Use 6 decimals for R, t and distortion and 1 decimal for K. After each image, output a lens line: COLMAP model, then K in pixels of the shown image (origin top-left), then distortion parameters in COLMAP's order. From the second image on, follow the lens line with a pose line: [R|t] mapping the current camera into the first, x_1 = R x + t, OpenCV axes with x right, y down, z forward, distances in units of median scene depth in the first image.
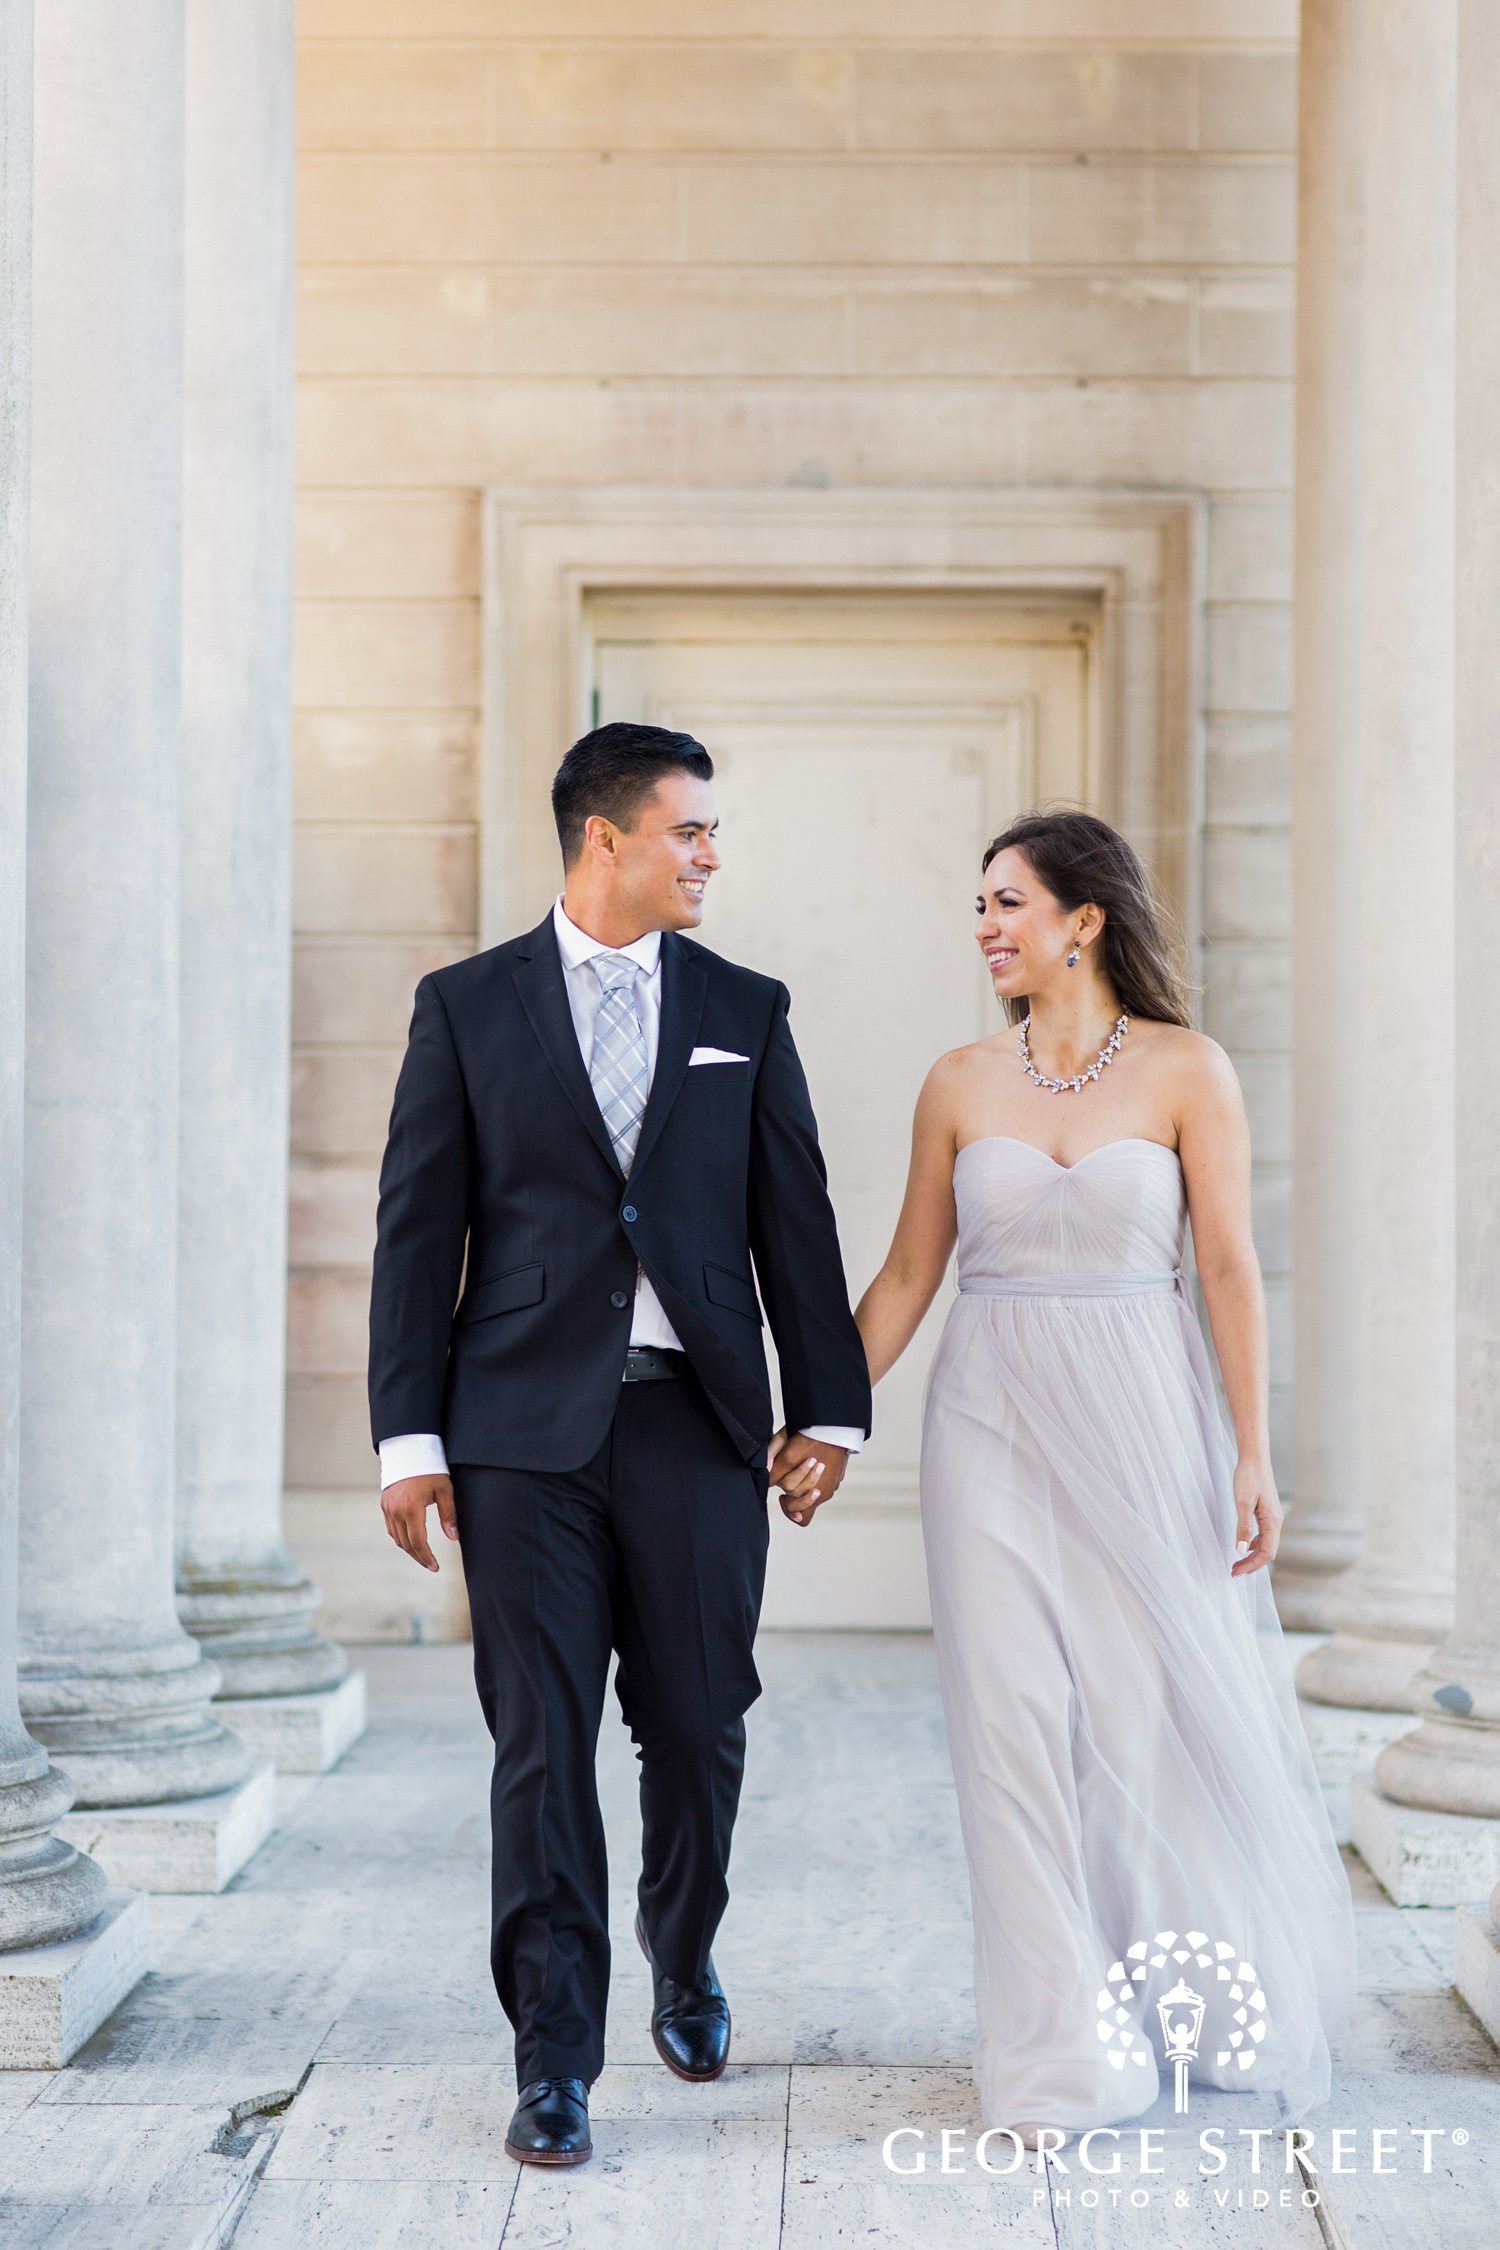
lens RADIAL K [[6768.6, 0, 750.0], [0, 6768.6, 1125.0], [0, 0, 1]] dist [-0.060485, 0.985044]
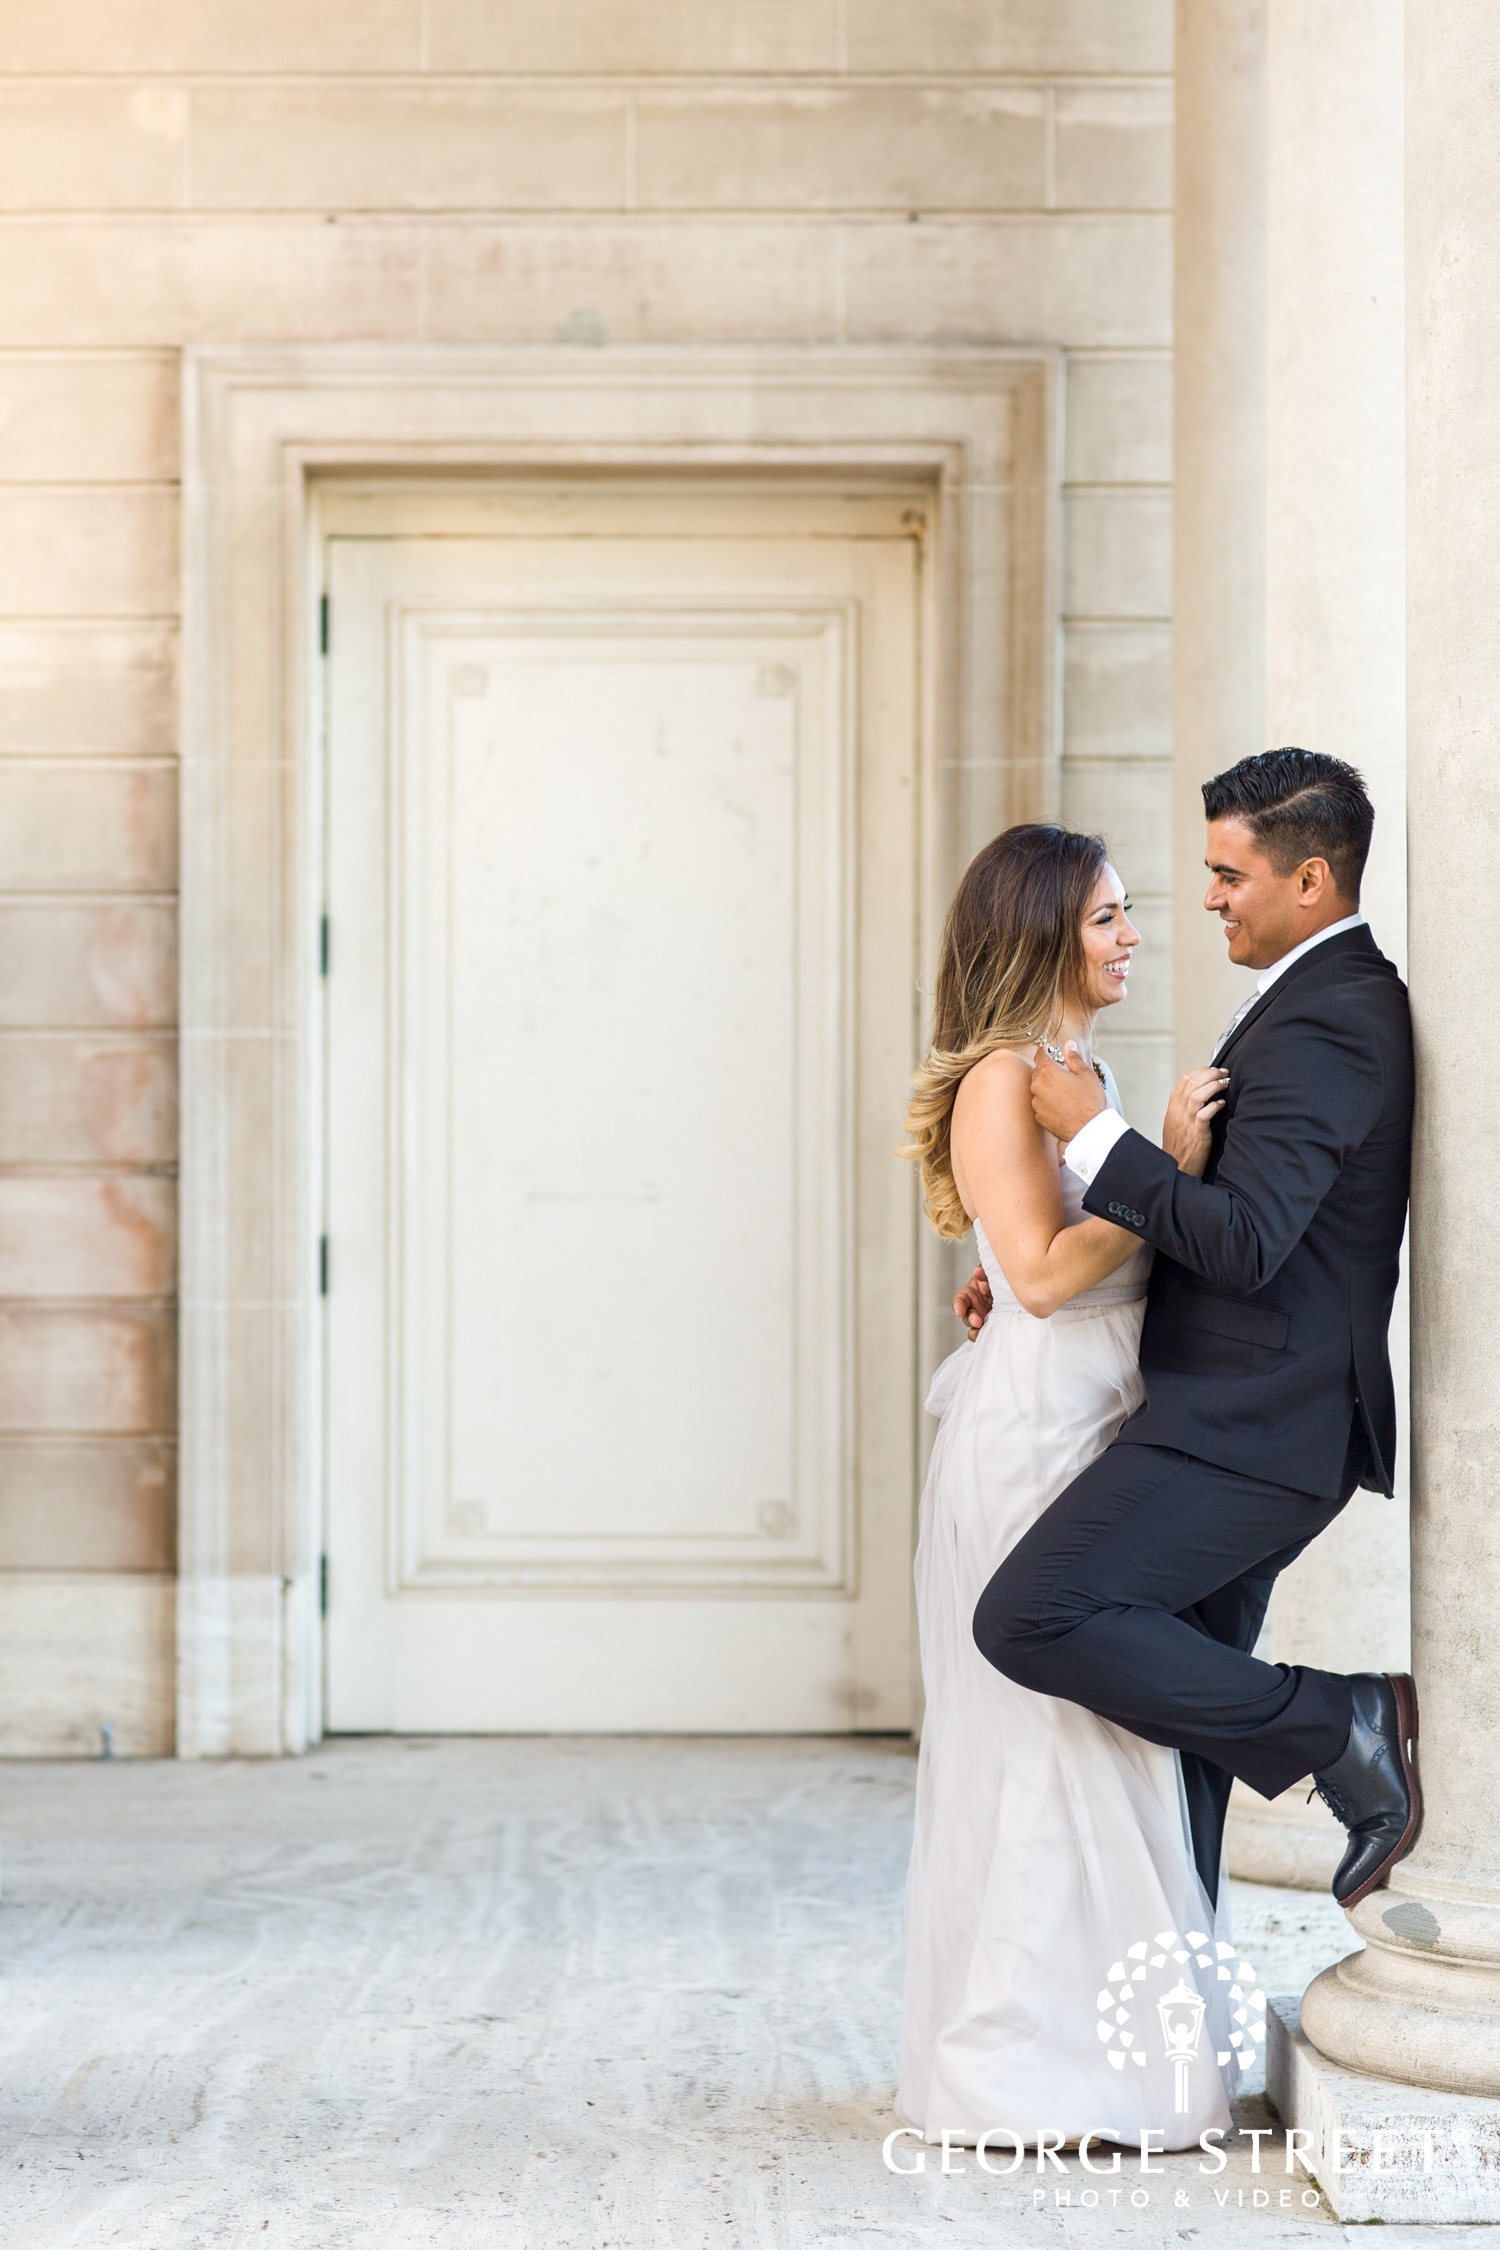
lens RADIAL K [[6768.6, 0, 750.0], [0, 6768.6, 1125.0], [0, 0, 1]] dist [-0.060485, 0.985044]
pose [[0.999784, -0.004022, 0.020412, 0.012135], [0.003952, 0.999986, 0.003477, -0.002513], [-0.020425, -0.003395, 0.999786, 0.180983]]
